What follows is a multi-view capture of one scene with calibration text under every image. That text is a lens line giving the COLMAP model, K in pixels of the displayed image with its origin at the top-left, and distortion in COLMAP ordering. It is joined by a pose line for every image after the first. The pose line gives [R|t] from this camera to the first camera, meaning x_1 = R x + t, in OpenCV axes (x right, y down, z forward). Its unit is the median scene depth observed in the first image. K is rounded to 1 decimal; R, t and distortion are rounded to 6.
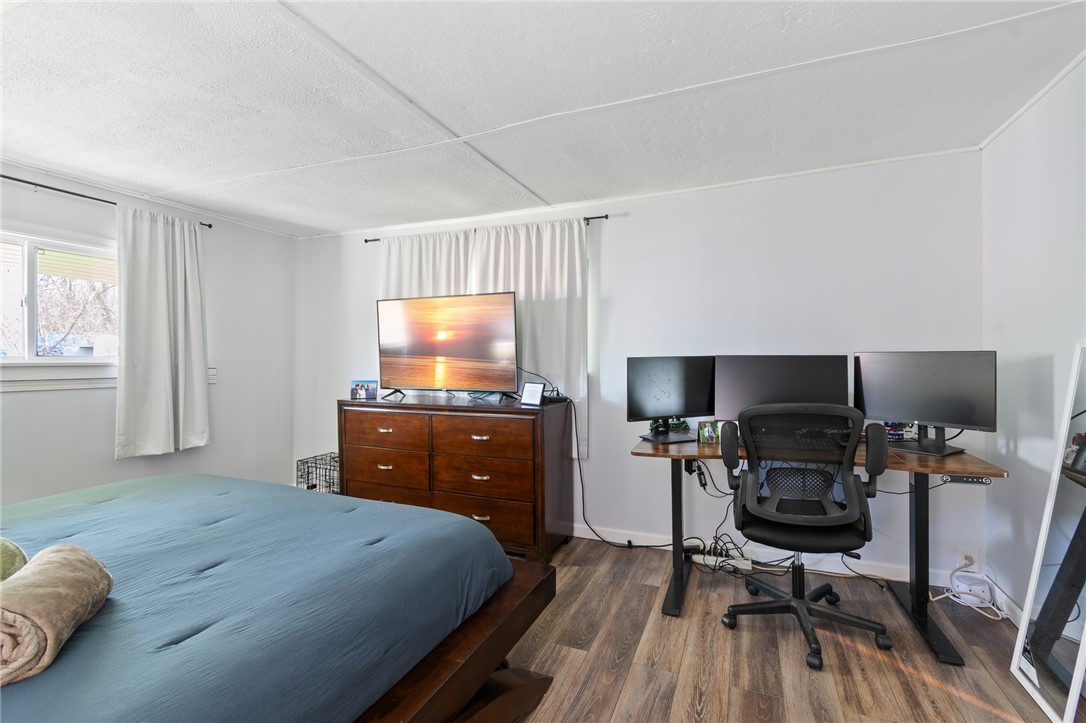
lens RADIAL K [[474.2, 0, 543.0], [0, 474.2, 361.5], [0, 0, 1]] dist [-0.001727, -0.000412]
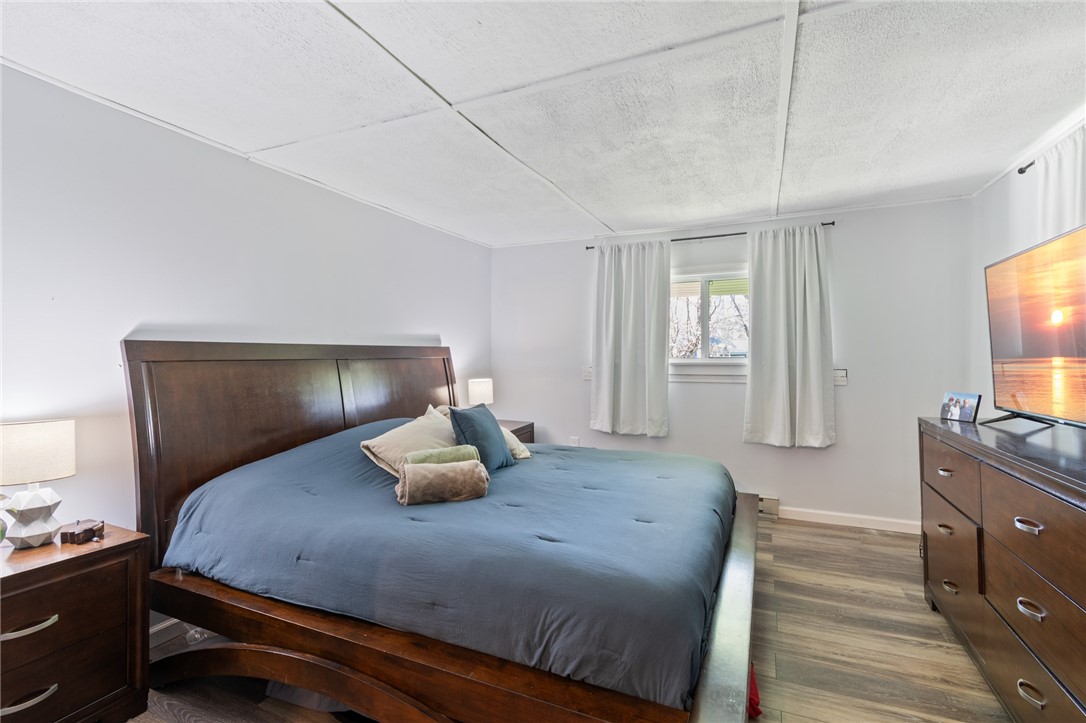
lens RADIAL K [[479.0, 0, 544.0], [0, 479.0, 364.8], [0, 0, 1]] dist [0.003063, 0.000182]
pose [[-0.005440, 0.013386, -0.999896, 0.310737], [-0.001363, 0.999909, 0.013394, -0.008343], [0.999984, 0.001436, -0.005421, 0.443432]]
